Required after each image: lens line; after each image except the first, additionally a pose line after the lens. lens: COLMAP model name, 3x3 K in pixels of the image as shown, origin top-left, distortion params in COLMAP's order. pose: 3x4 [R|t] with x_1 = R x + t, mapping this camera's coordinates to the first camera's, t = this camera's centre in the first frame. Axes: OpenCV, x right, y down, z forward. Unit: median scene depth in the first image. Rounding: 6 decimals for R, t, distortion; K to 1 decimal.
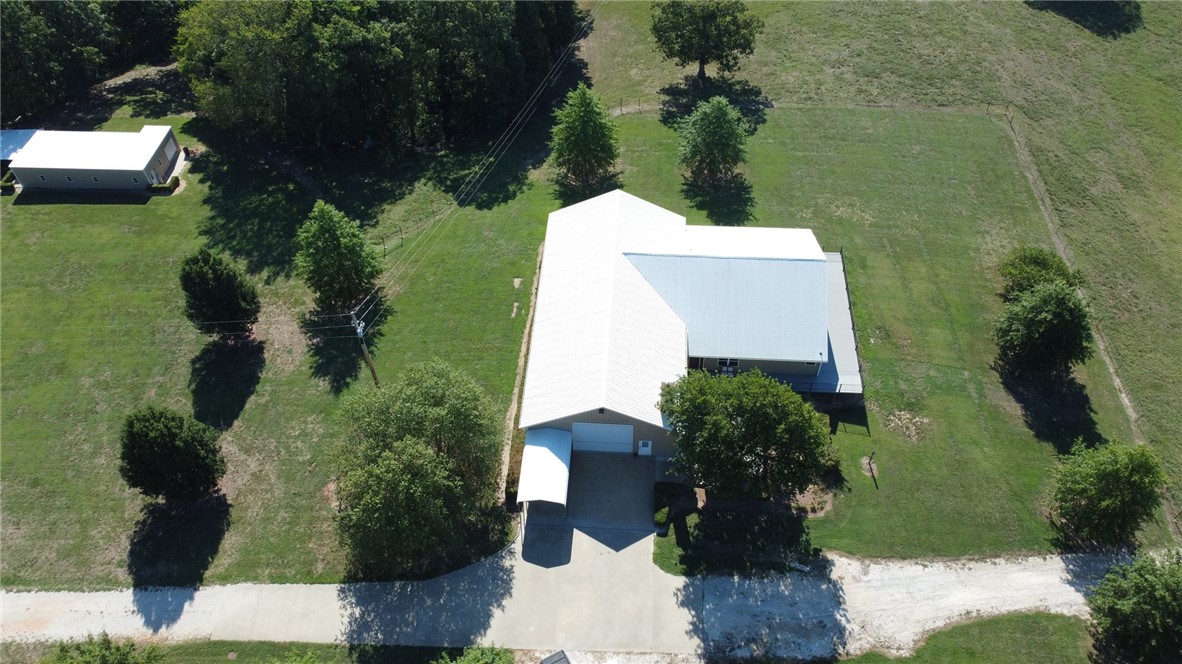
lens RADIAL K [[887.3, 0, 591.0], [0, 887.3, 332.0], [0, 0, 1]] dist [0.001960, -0.009256]
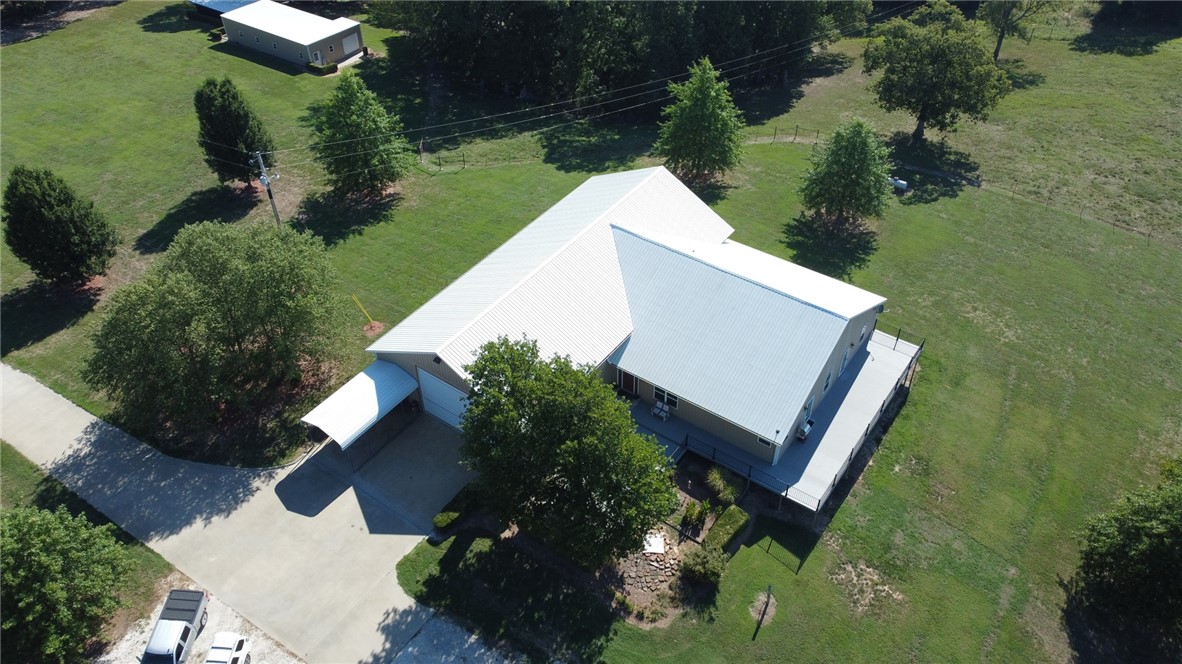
lens RADIAL K [[887.3, 0, 591.0], [0, 887.3, 332.0], [0, 0, 1]] dist [0.001960, -0.009256]
pose [[0.851744, 0.356094, -0.384354, 0.375547], [-0.401157, 0.915083, -0.041178, 0.040428], [0.337053, 0.189260, 0.922267, 0.293395]]
